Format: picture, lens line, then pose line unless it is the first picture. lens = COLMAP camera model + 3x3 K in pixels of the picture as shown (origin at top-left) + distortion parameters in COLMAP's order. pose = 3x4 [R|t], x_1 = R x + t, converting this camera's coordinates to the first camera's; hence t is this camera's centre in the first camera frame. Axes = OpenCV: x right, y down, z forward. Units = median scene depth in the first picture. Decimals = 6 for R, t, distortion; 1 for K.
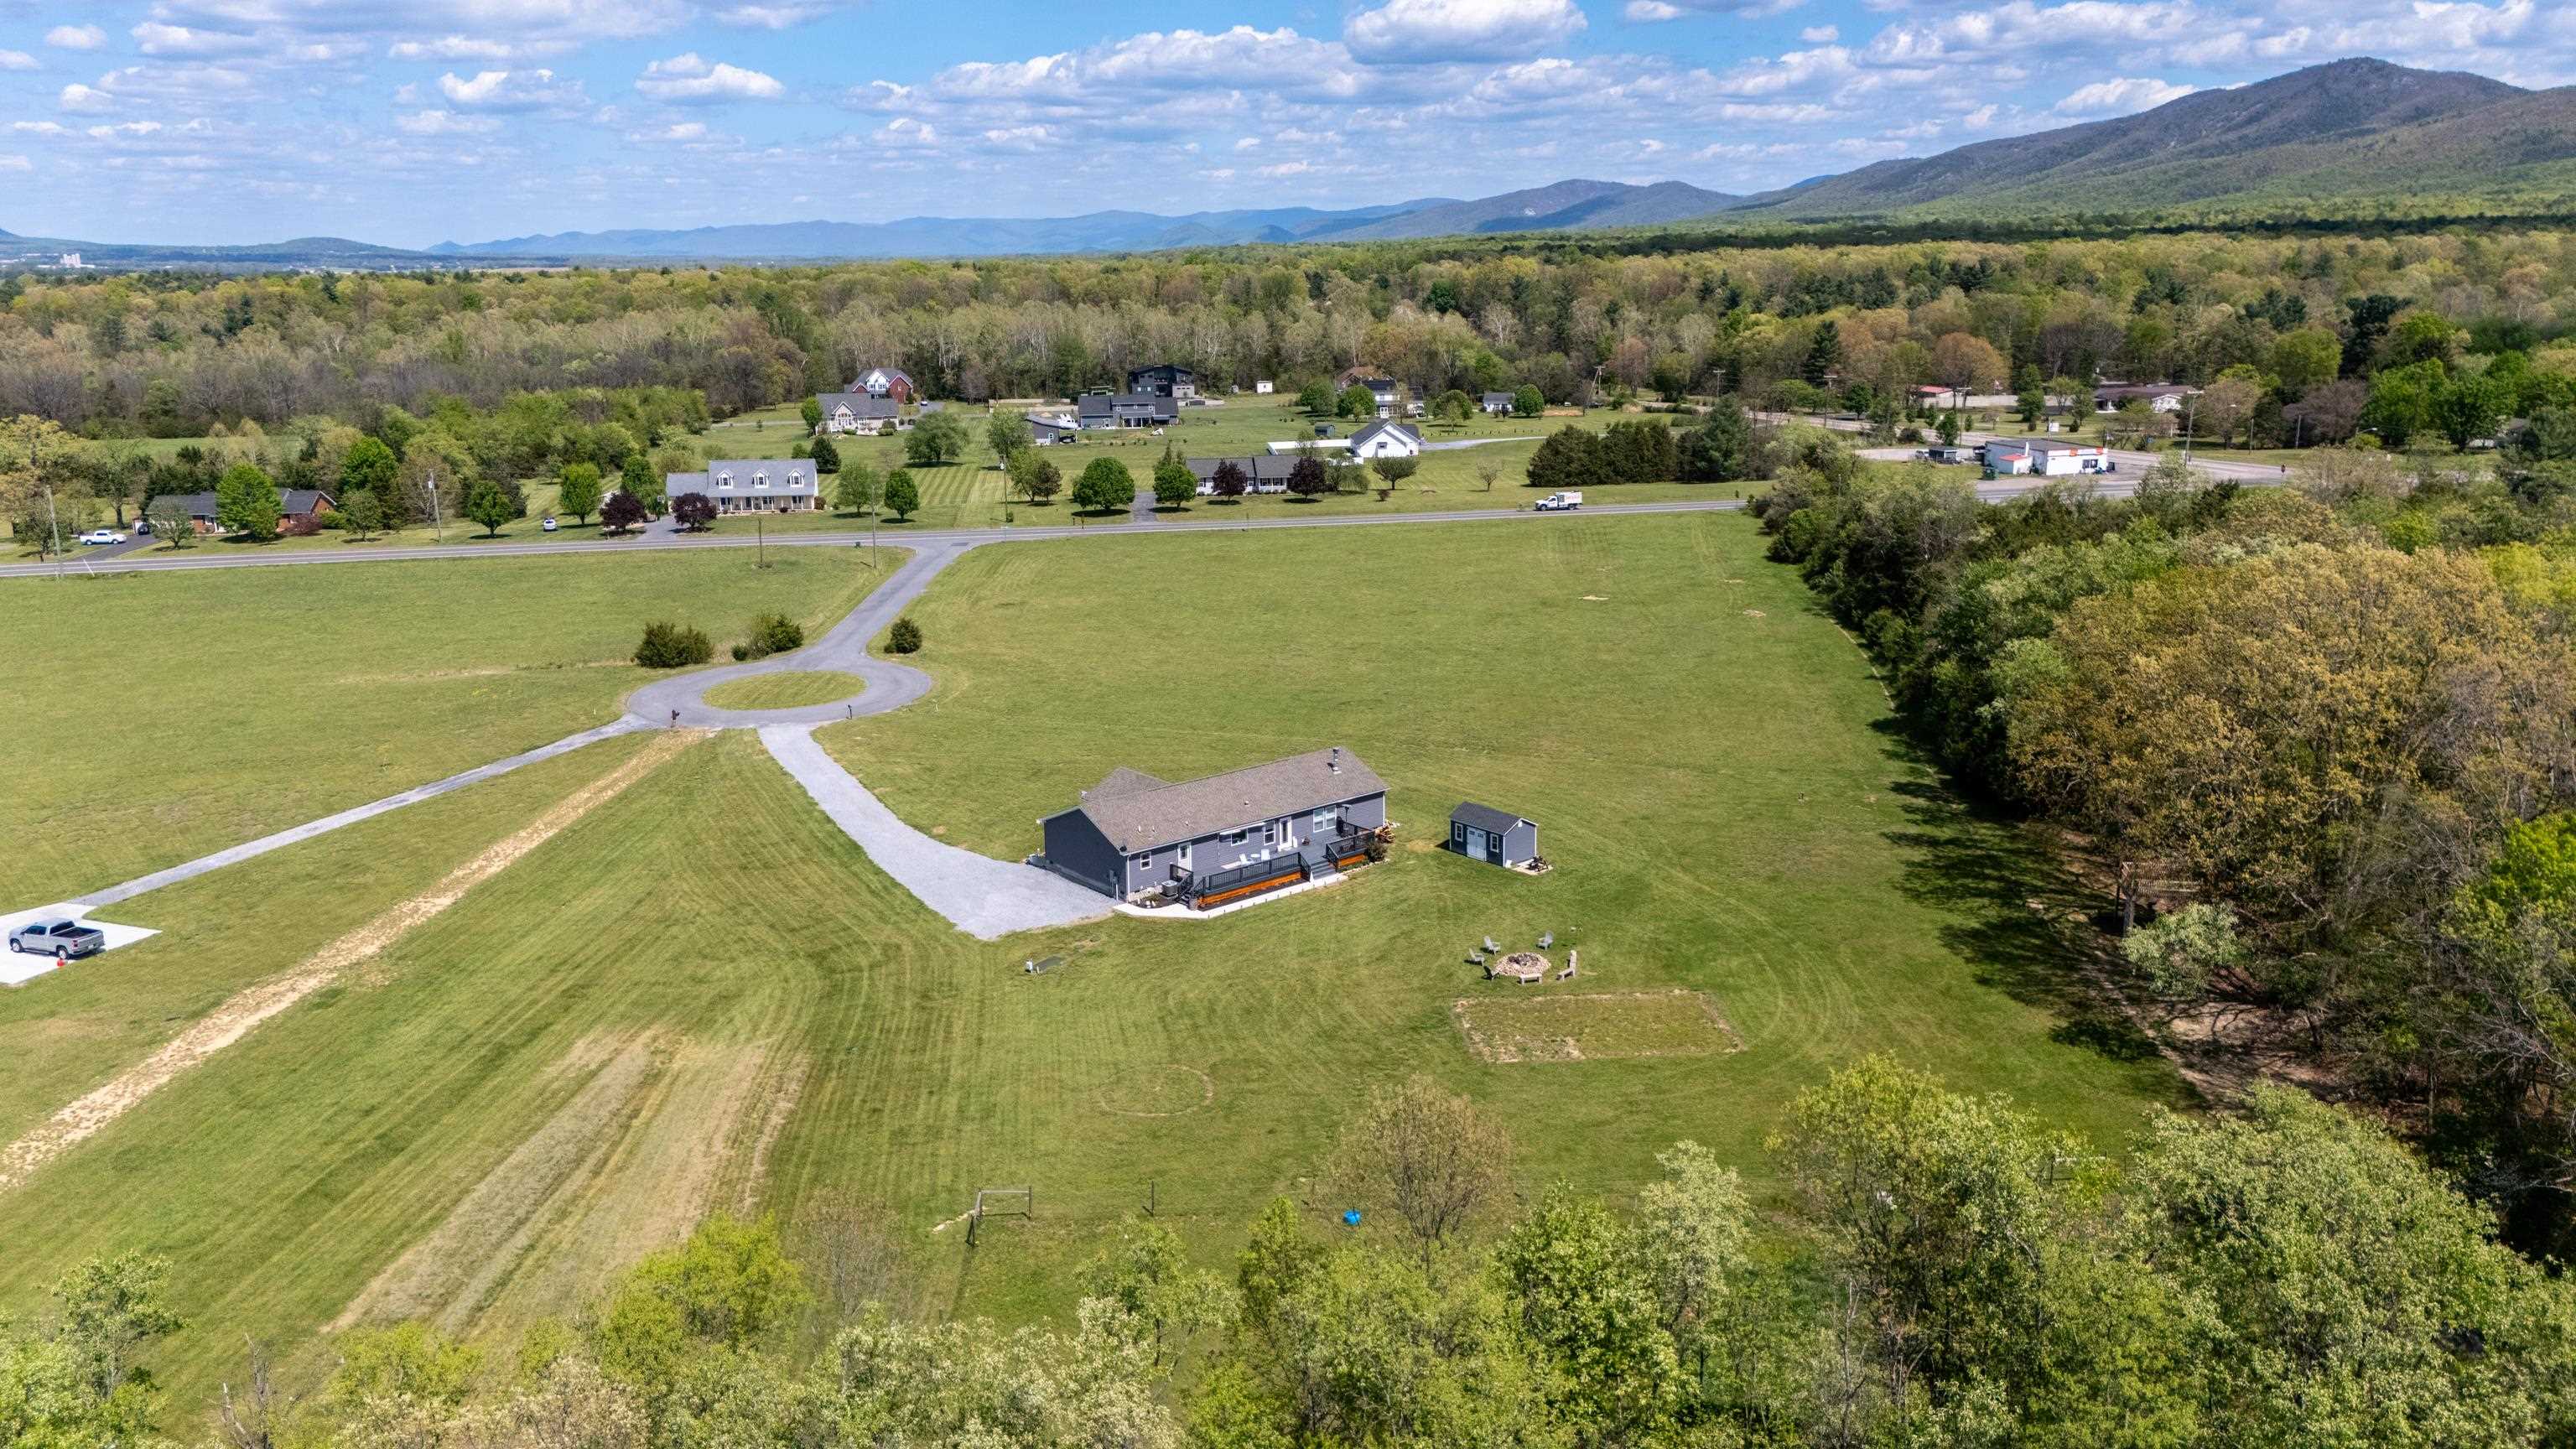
lens RADIAL K [[1897.0, 0, 1288.0], [0, 1897.0, 724.5], [0, 0, 1]] dist [0.078693, -0.099091]
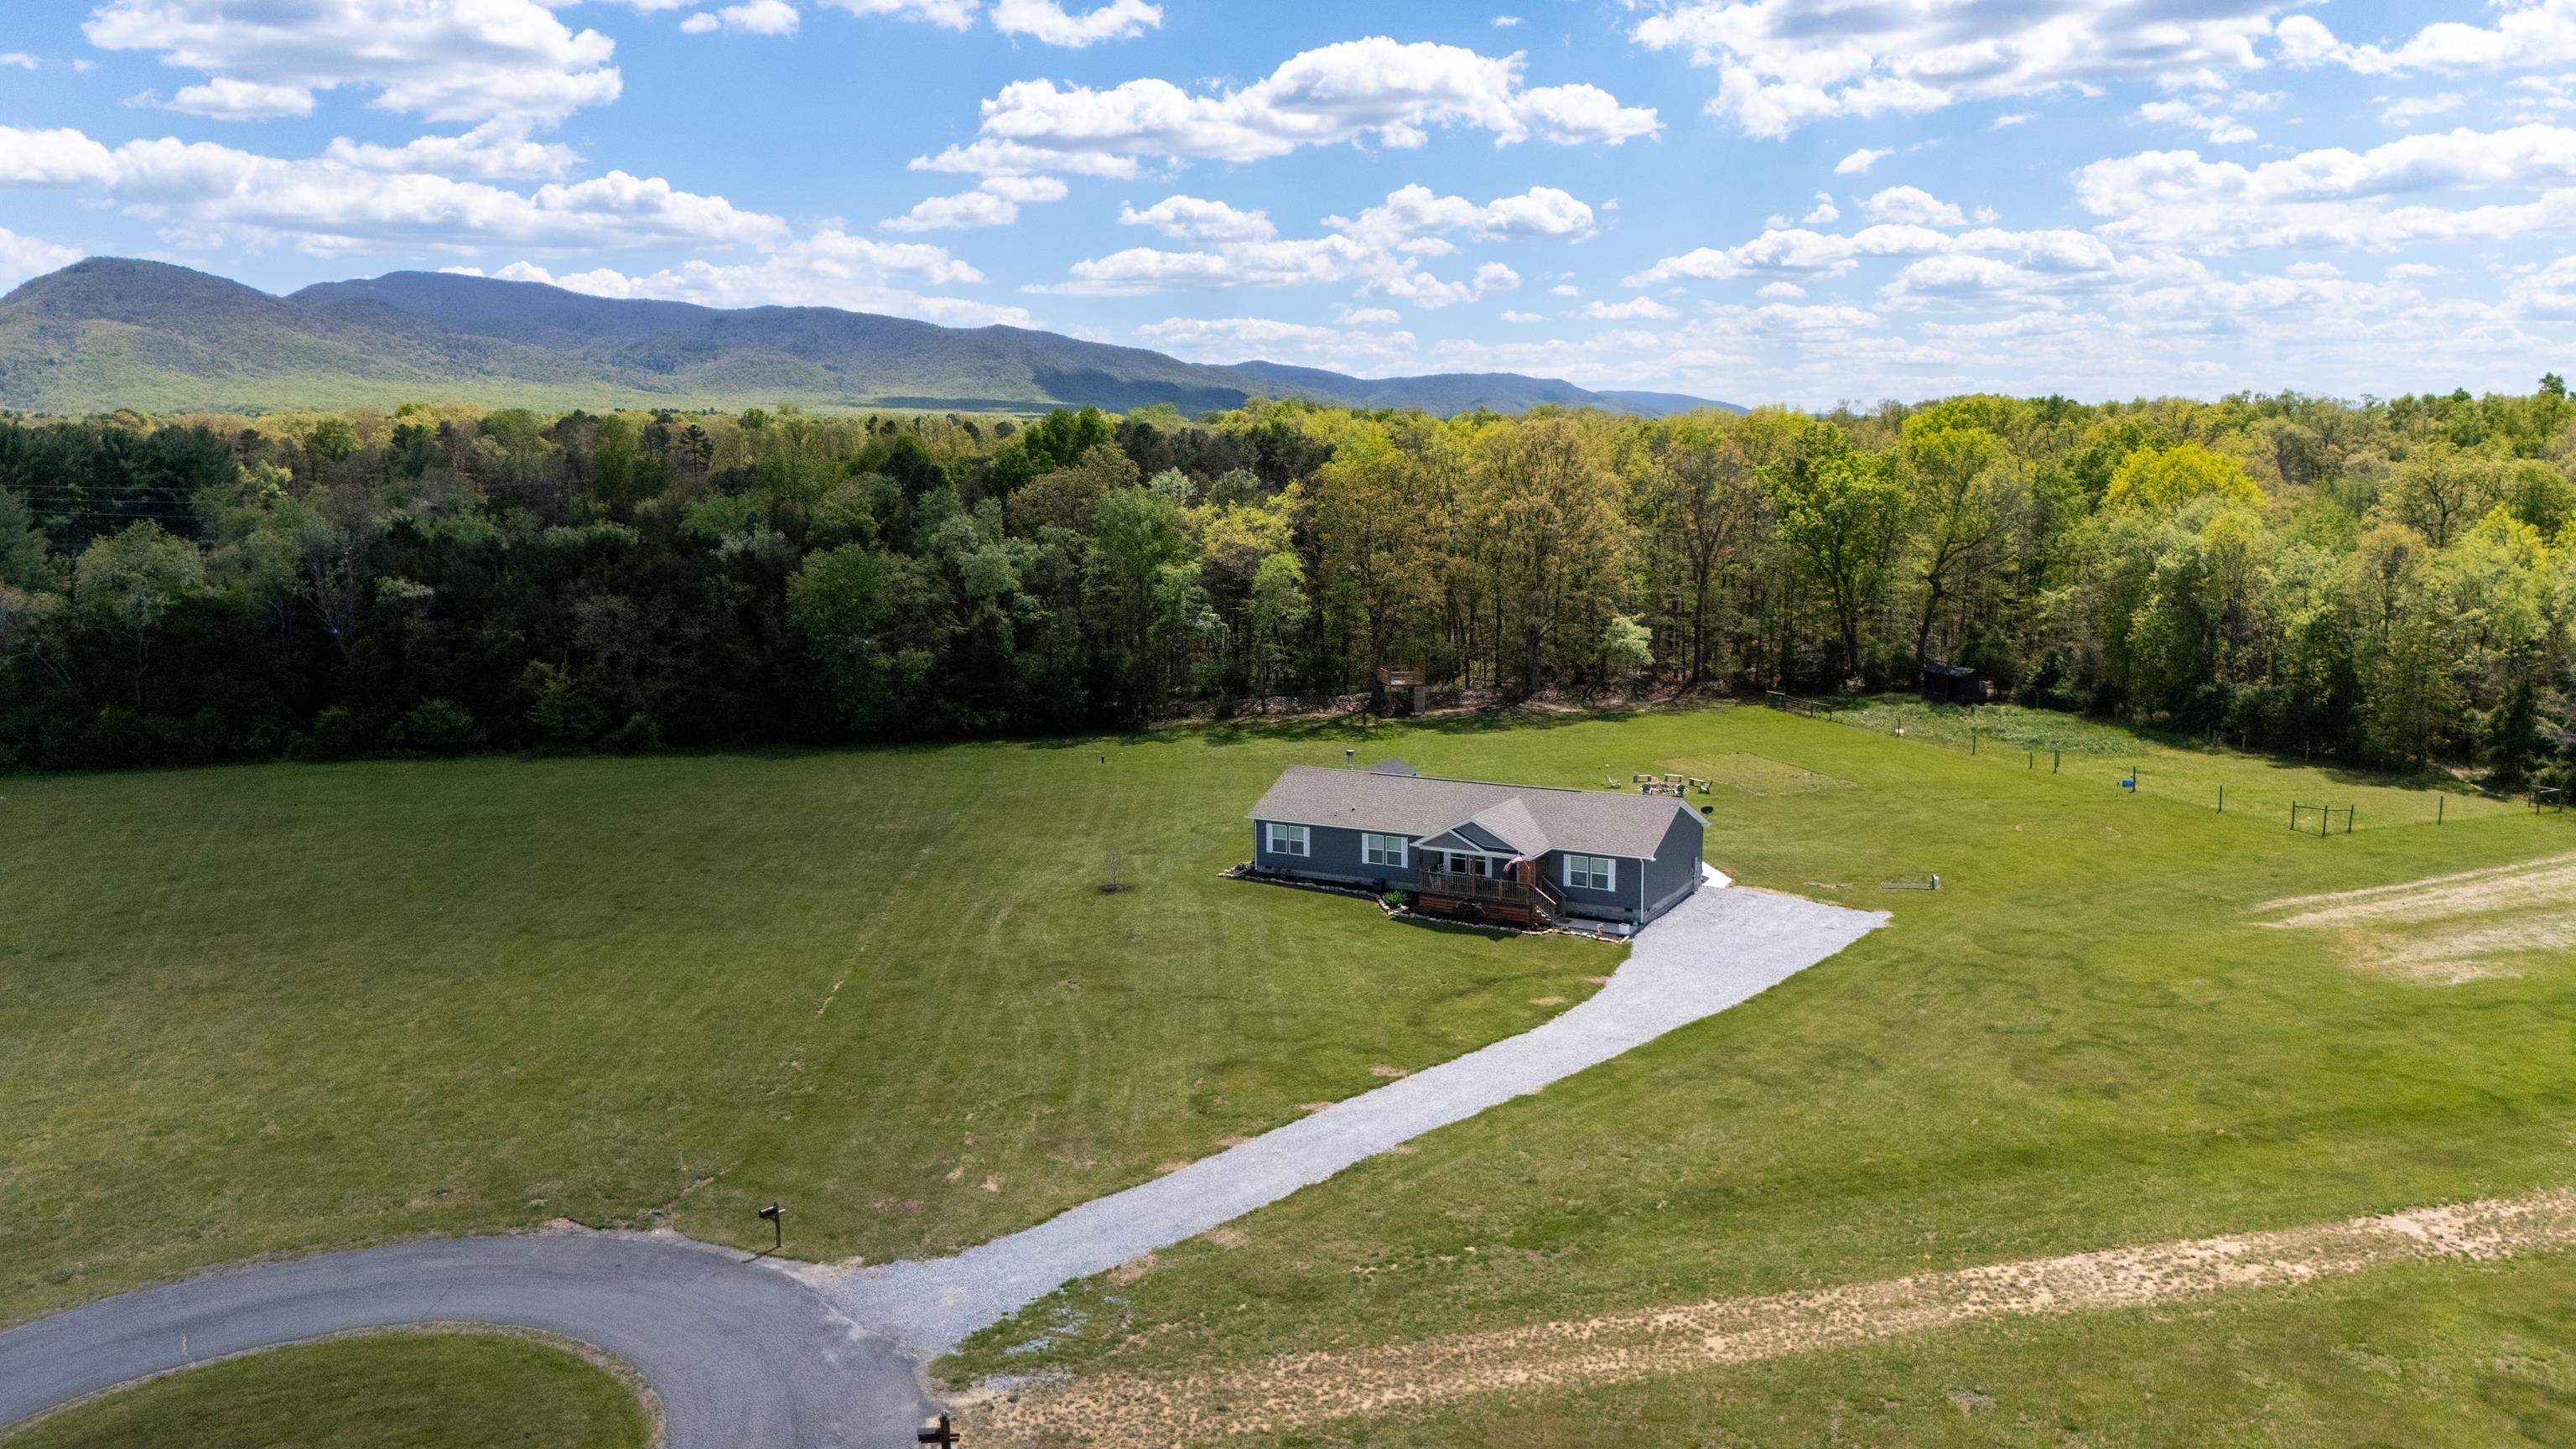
lens RADIAL K [[1892.7, 0, 1288.0], [0, 1892.7, 724.5], [0, 0, 1]] dist [0.075253, -0.076134]
pose [[-0.357600, -0.120180, 0.926110, -0.743392], [0.236124, 0.947827, 0.214173, -0.185566], [-0.903531, 0.295264, -0.310565, 1.317835]]
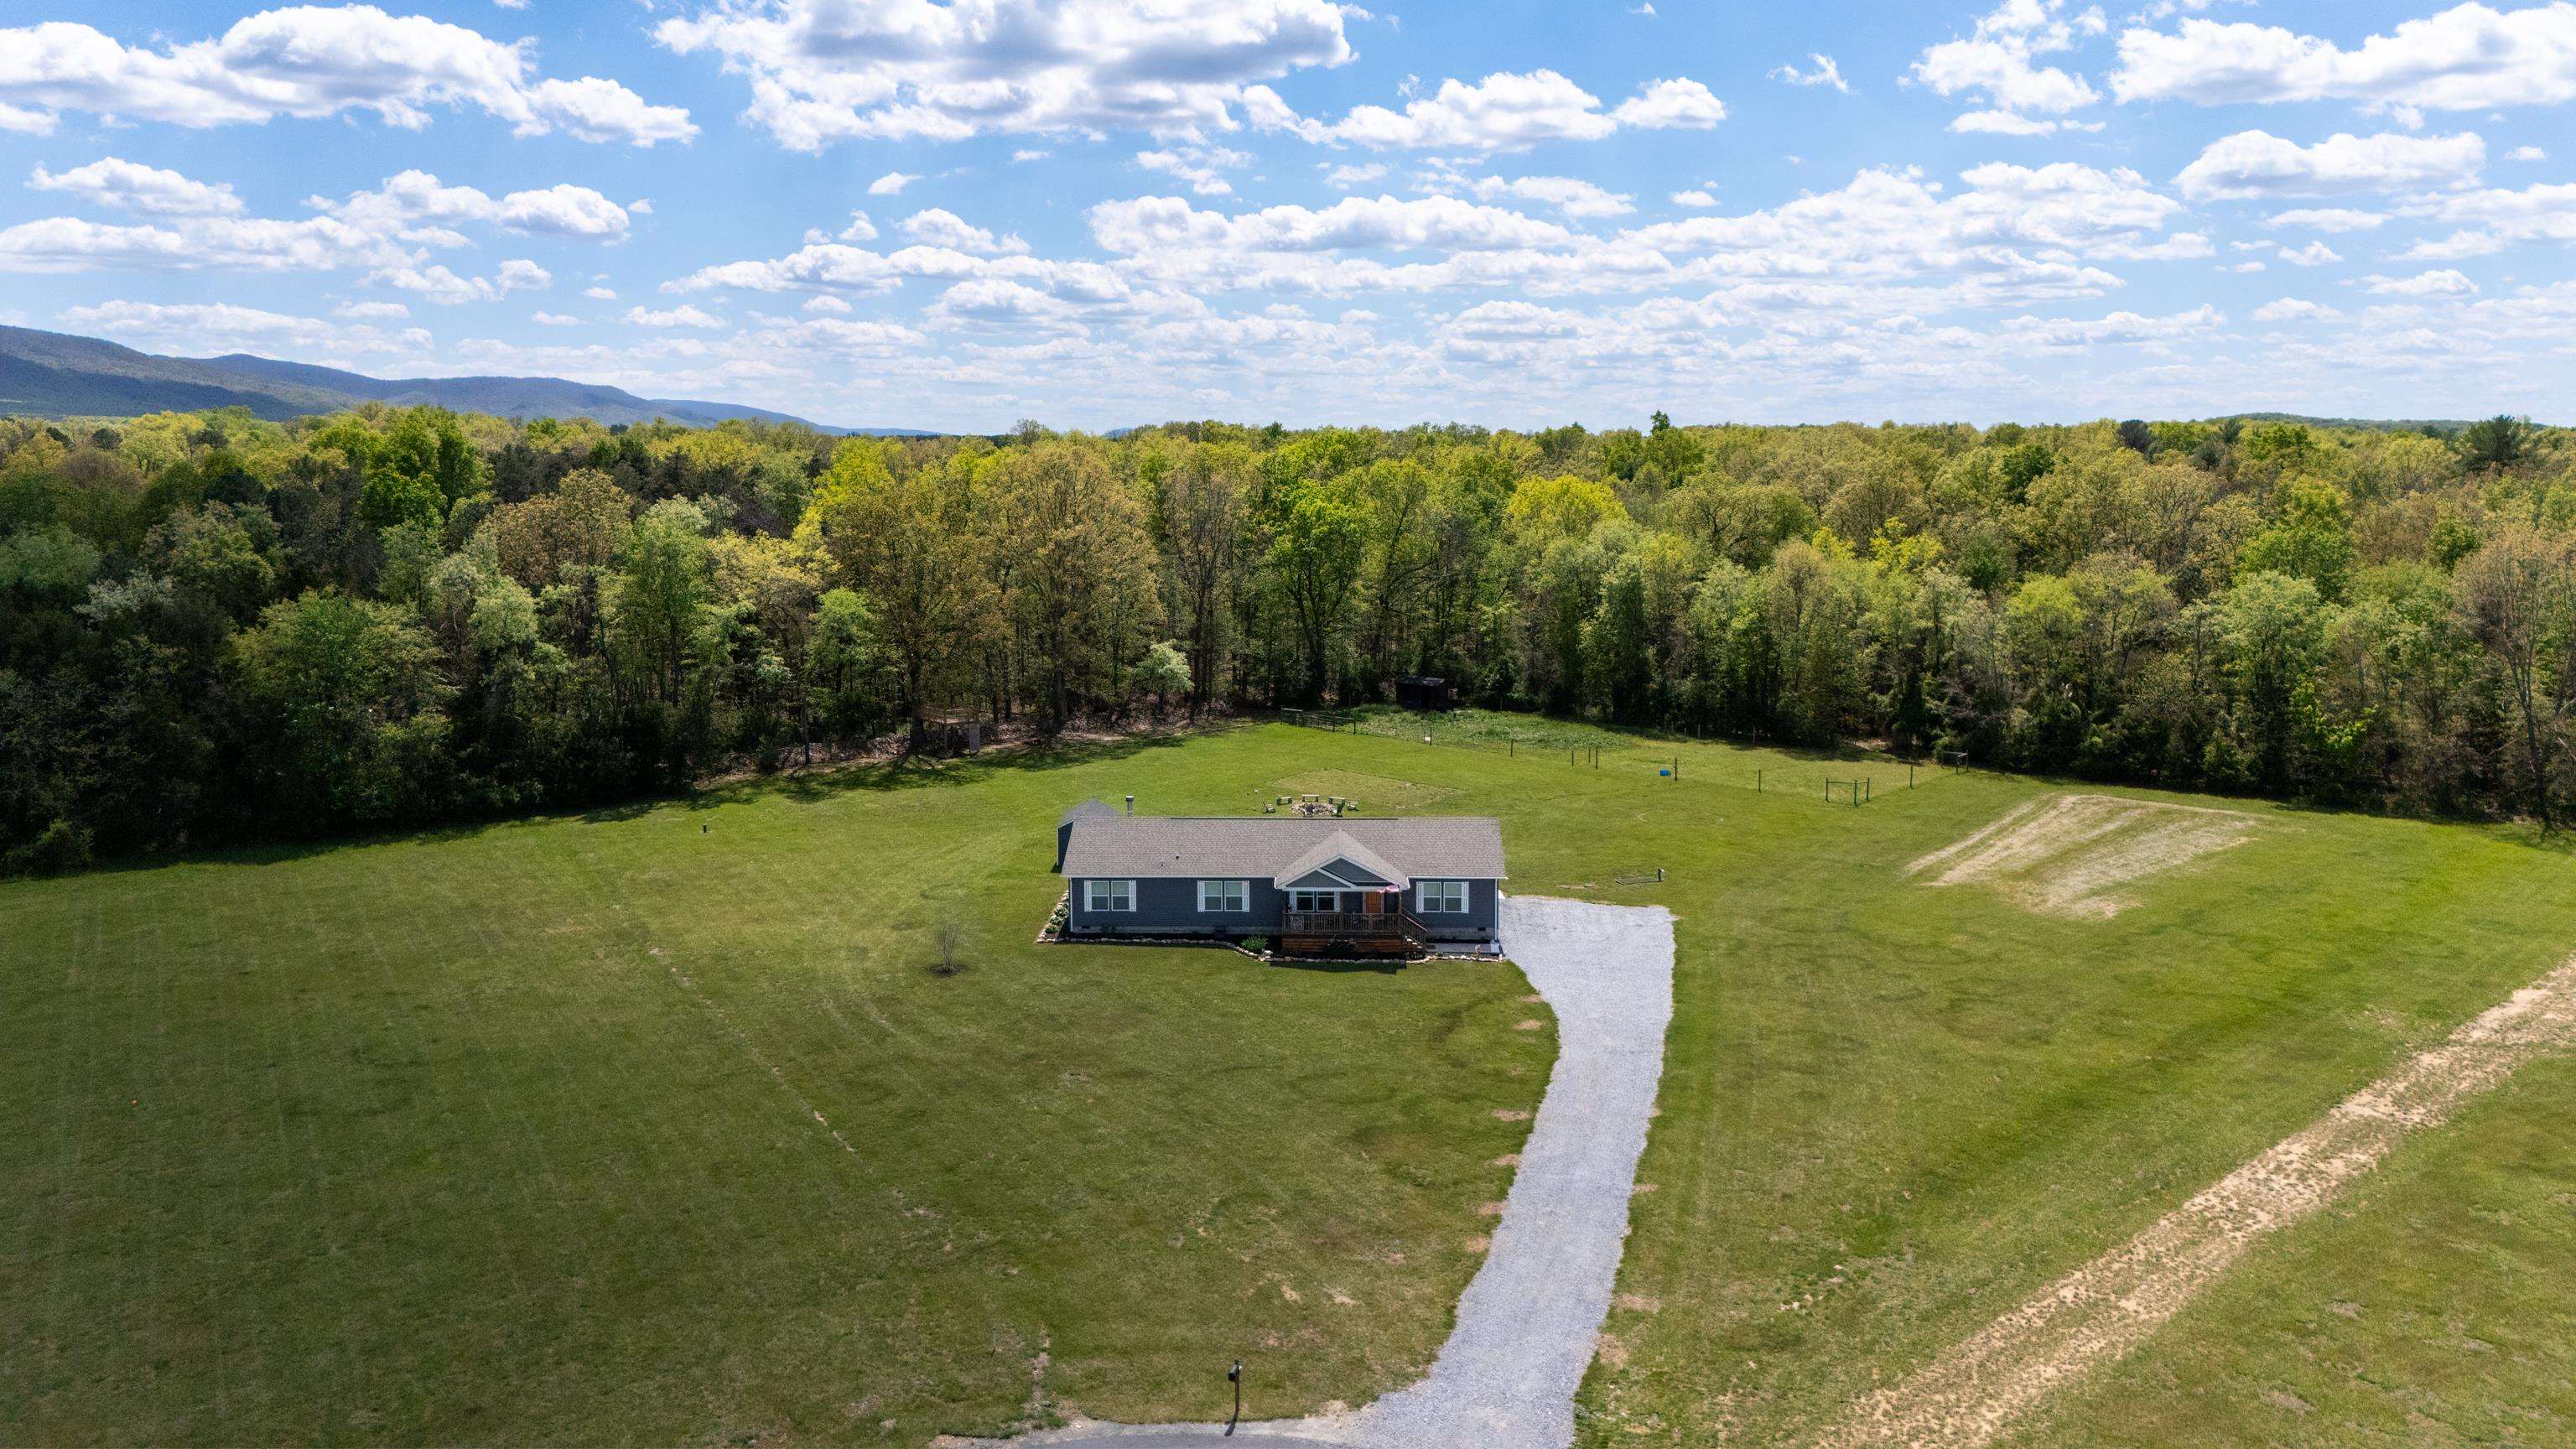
lens RADIAL K [[1892.7, 0, 1288.0], [0, 1892.7, 724.5], [0, 0, 1]] dist [0.075253, -0.076134]
pose [[-0.746447, -0.079008, 0.660738, -0.560282], [0.171784, 0.936393, 0.306037, -0.253750], [-0.642890, 0.341945, -0.685395, 1.537126]]
